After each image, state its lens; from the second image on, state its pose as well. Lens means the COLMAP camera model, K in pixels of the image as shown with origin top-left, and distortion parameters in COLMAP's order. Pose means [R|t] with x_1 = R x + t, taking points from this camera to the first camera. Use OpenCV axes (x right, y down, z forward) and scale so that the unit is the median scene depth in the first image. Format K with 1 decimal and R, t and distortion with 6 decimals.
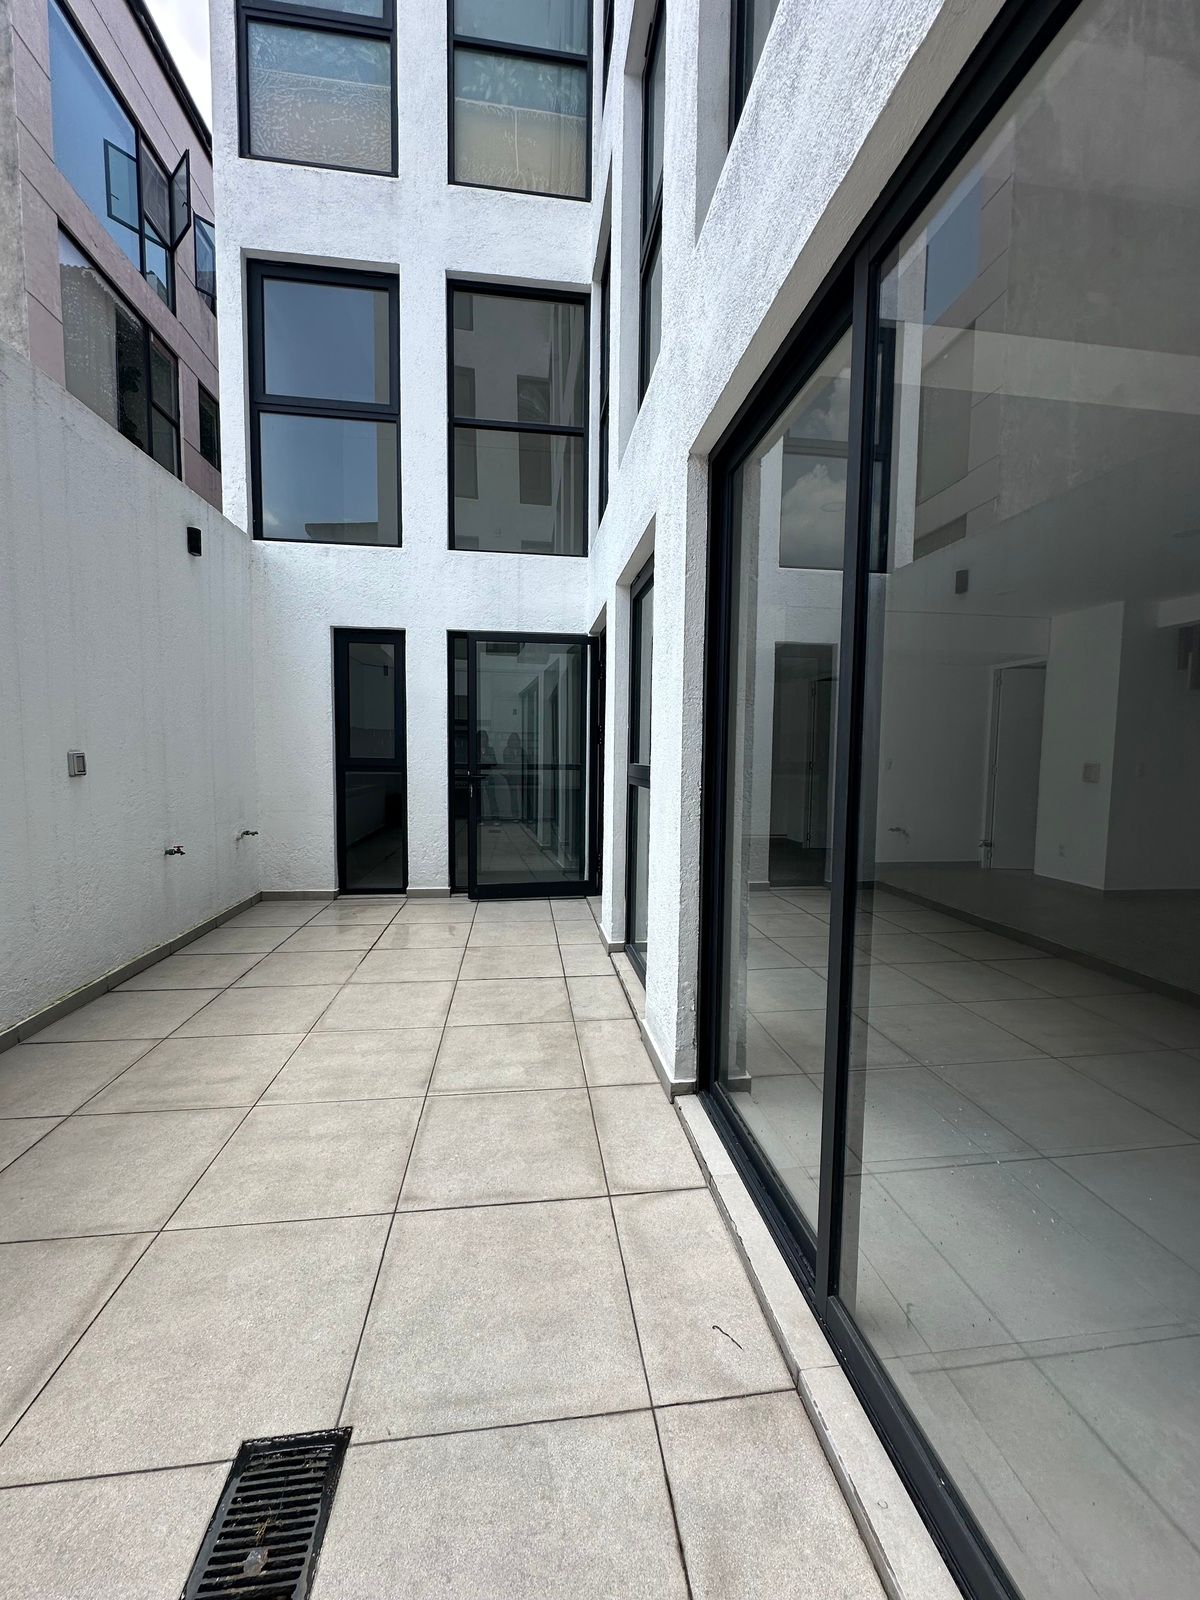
lens RADIAL K [[636.8, 0, 606.9], [0, 636.8, 804.6], [0, 0, 1]] dist [-0.000868, 0.000280]
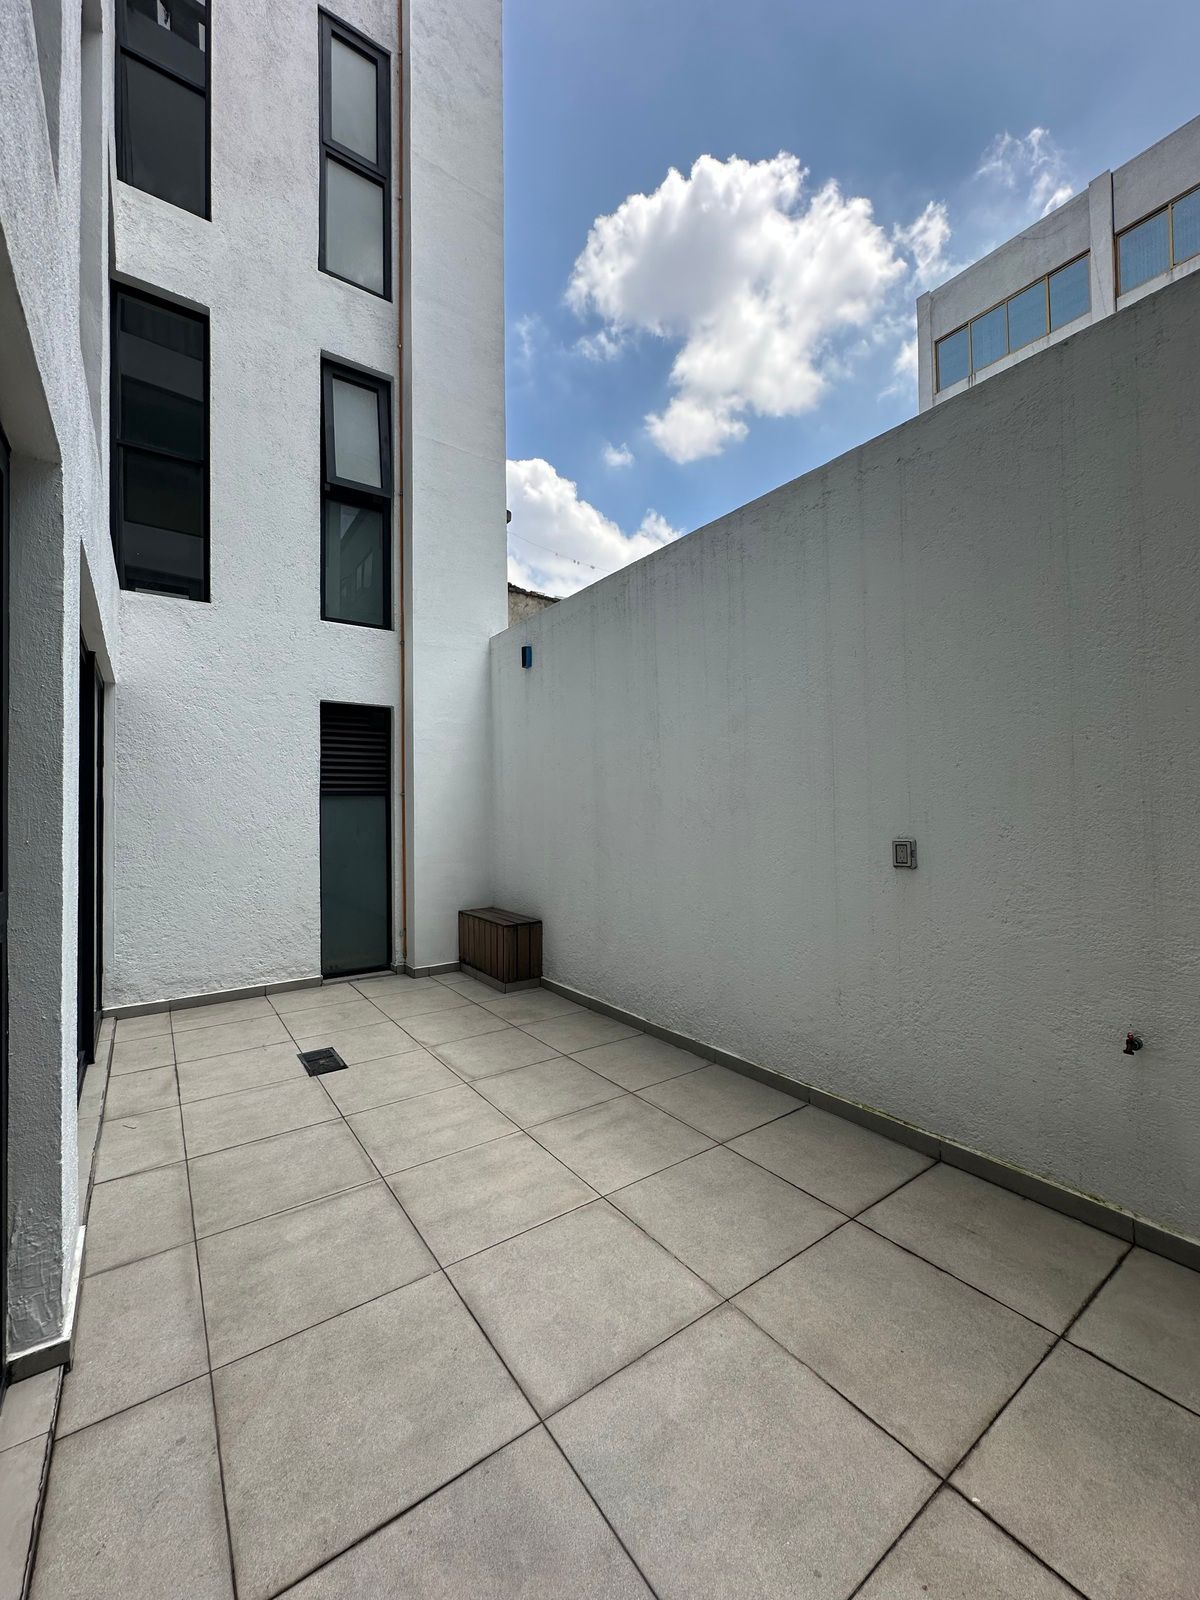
lens RADIAL K [[636.8, 0, 596.2], [0, 636.8, 804.7], [0, 0, 1]] dist [-0.000868, 0.000280]
pose [[-0.888624, -0.005604, -0.458601, -0.111244], [-0.035798, 0.997722, 0.057175, -0.199400], [0.457236, 0.067224, -0.886801, 1.923757]]
